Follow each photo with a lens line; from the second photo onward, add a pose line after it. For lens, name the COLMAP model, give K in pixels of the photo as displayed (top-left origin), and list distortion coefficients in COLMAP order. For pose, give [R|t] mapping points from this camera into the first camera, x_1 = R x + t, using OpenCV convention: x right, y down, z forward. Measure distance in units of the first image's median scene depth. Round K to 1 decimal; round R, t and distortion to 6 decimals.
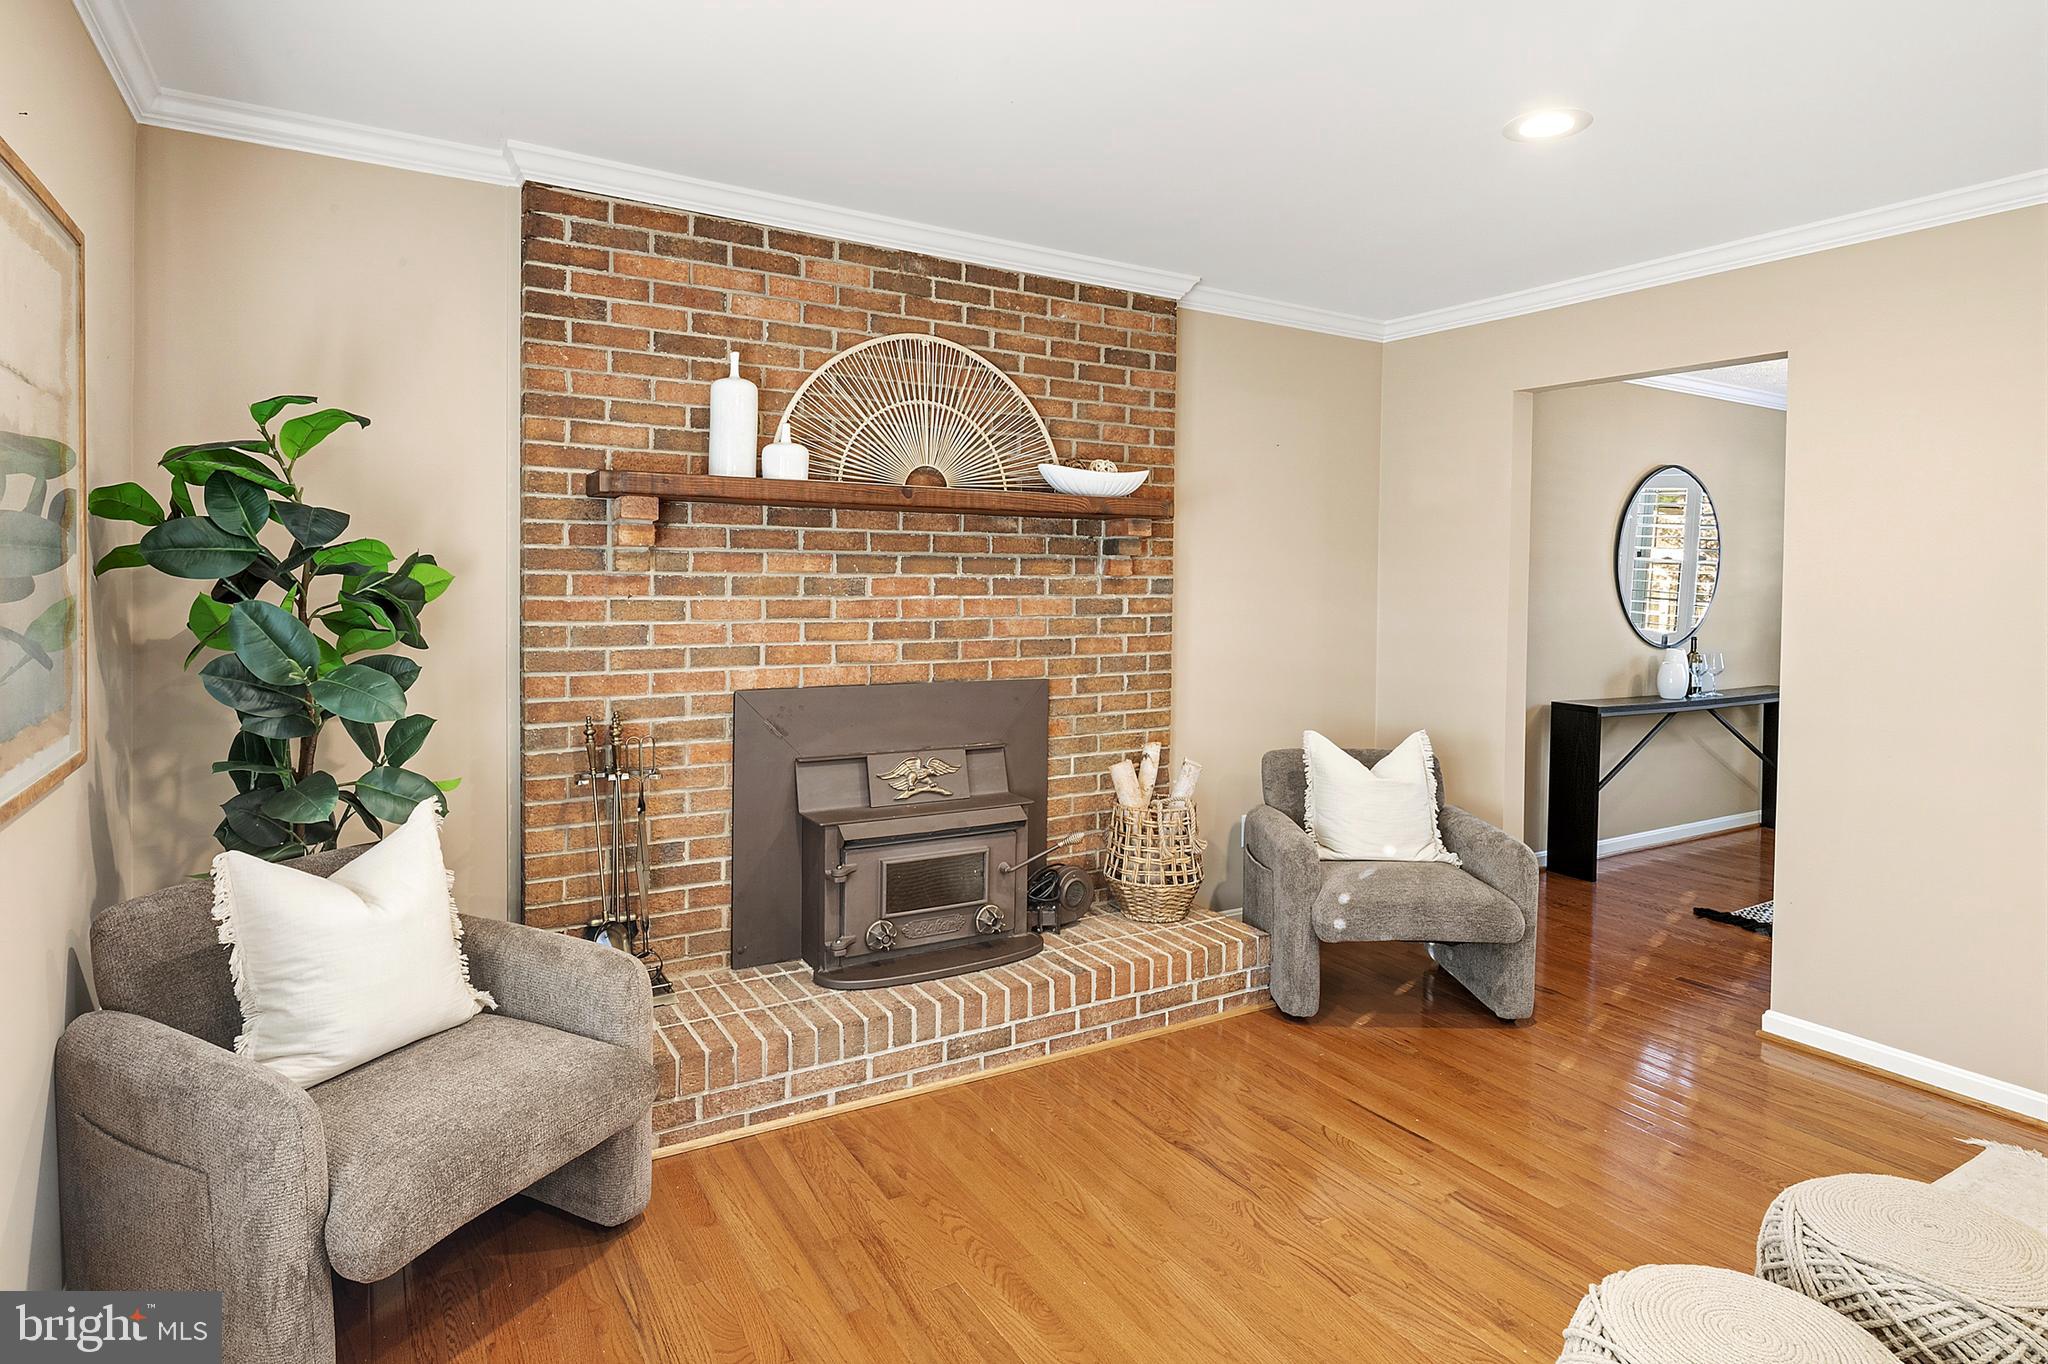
lens RADIAL K [[1107.3, 0, 1013.1], [0, 1107.3, 592.7], [0, 0, 1]] dist [-0.004384, 0.001373]
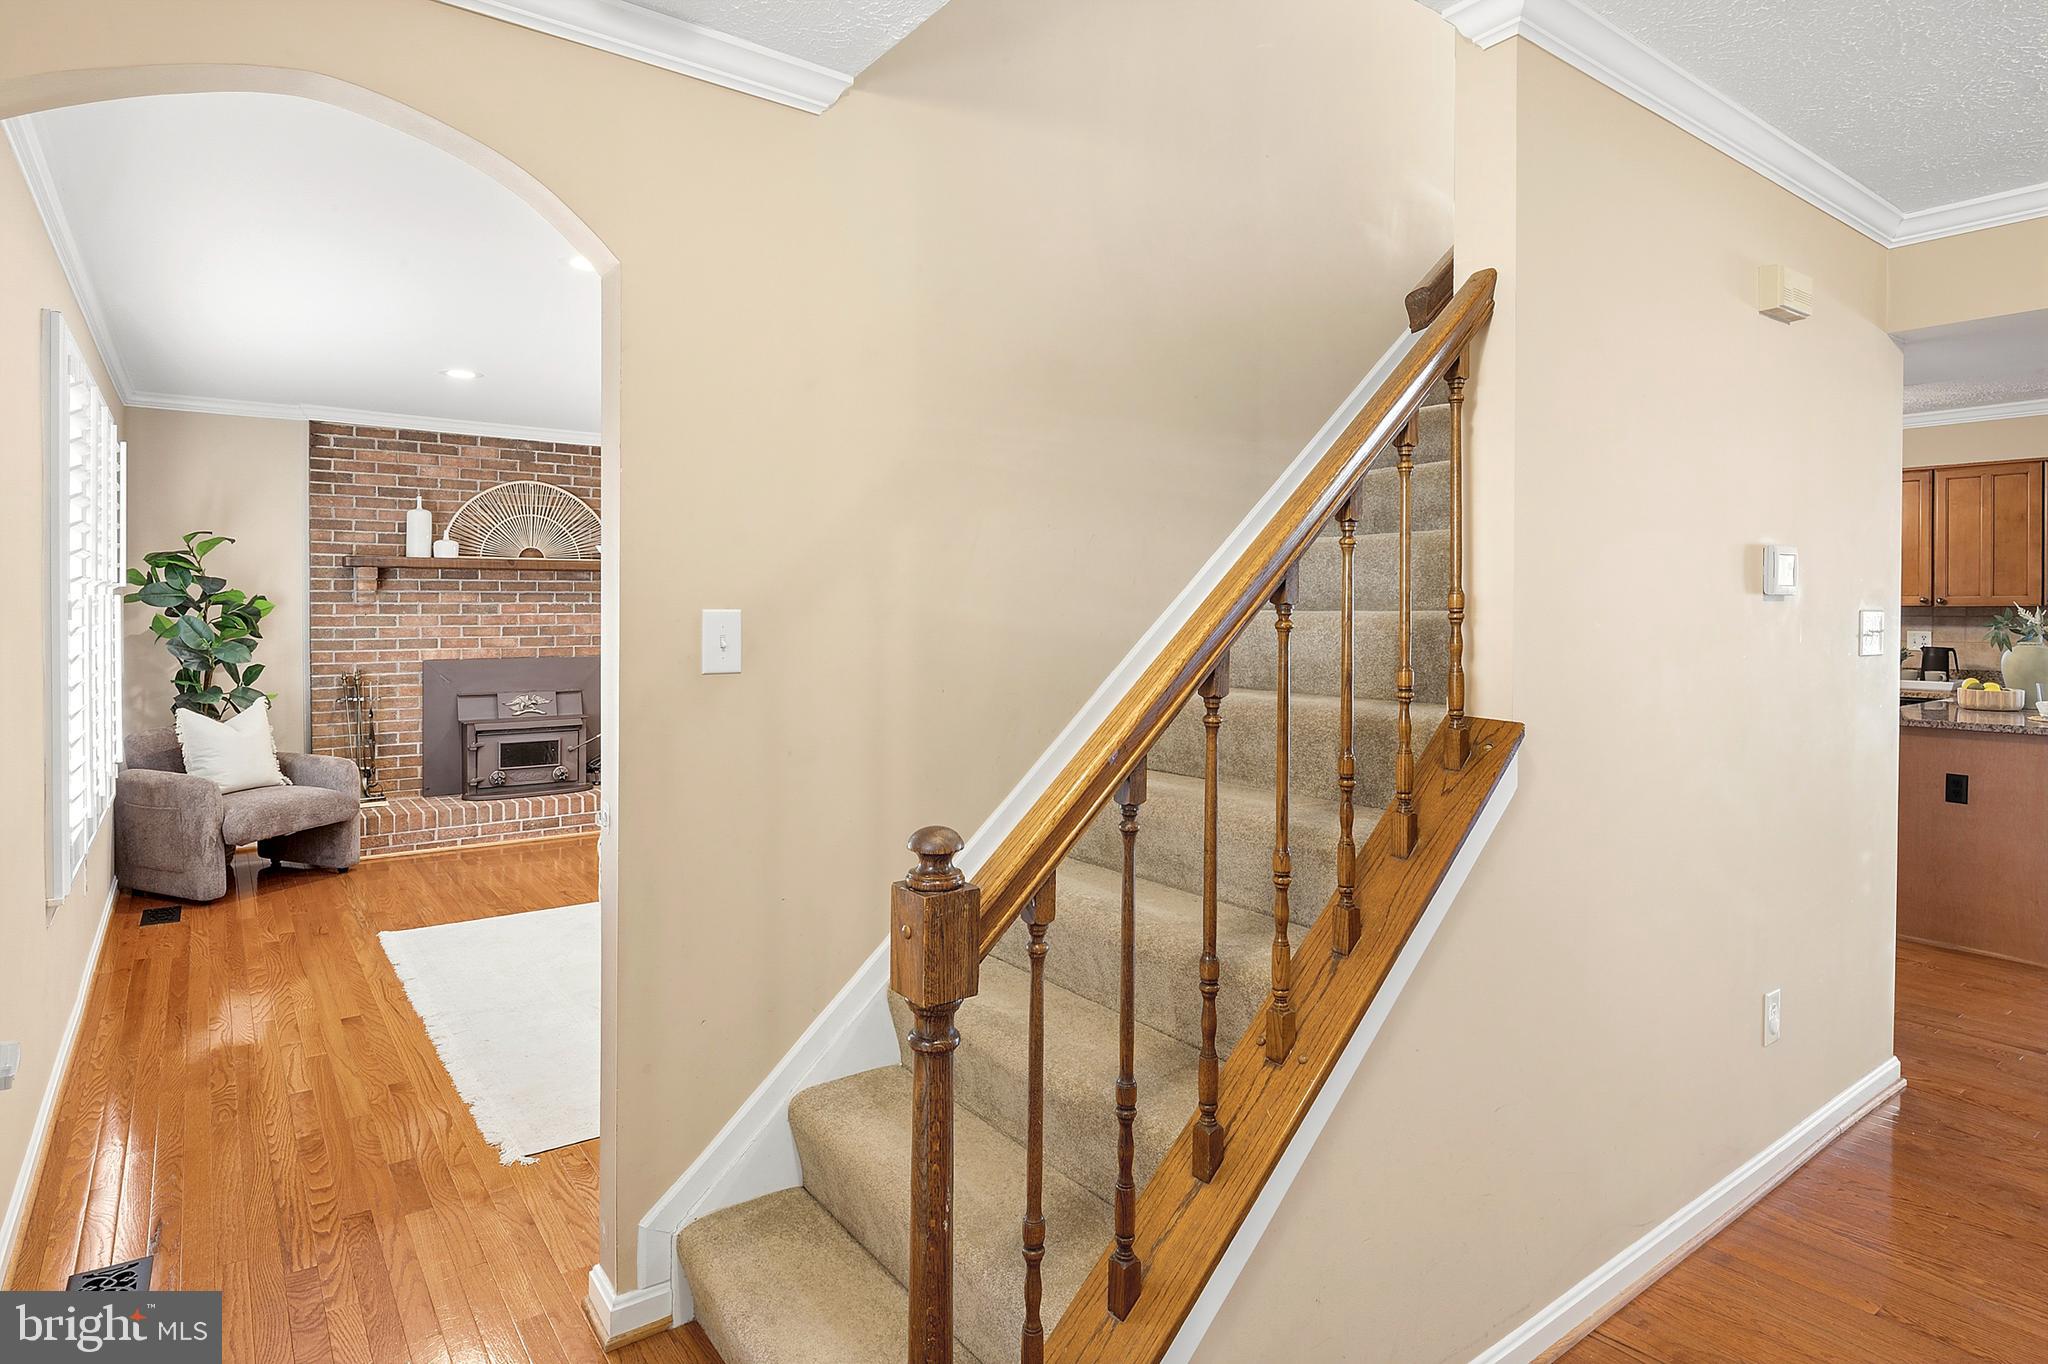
lens RADIAL K [[1107.3, 0, 1010.7], [0, 1107.3, 610.7], [0, 0, 1]] dist [-0.004384, 0.001373]
pose [[0.995392, -0.011299, 0.095223, 0.683377], [0.012219, 0.999884, -0.009086, 0.030978], [-0.095110, 0.010208, 0.995414, -1.223534]]
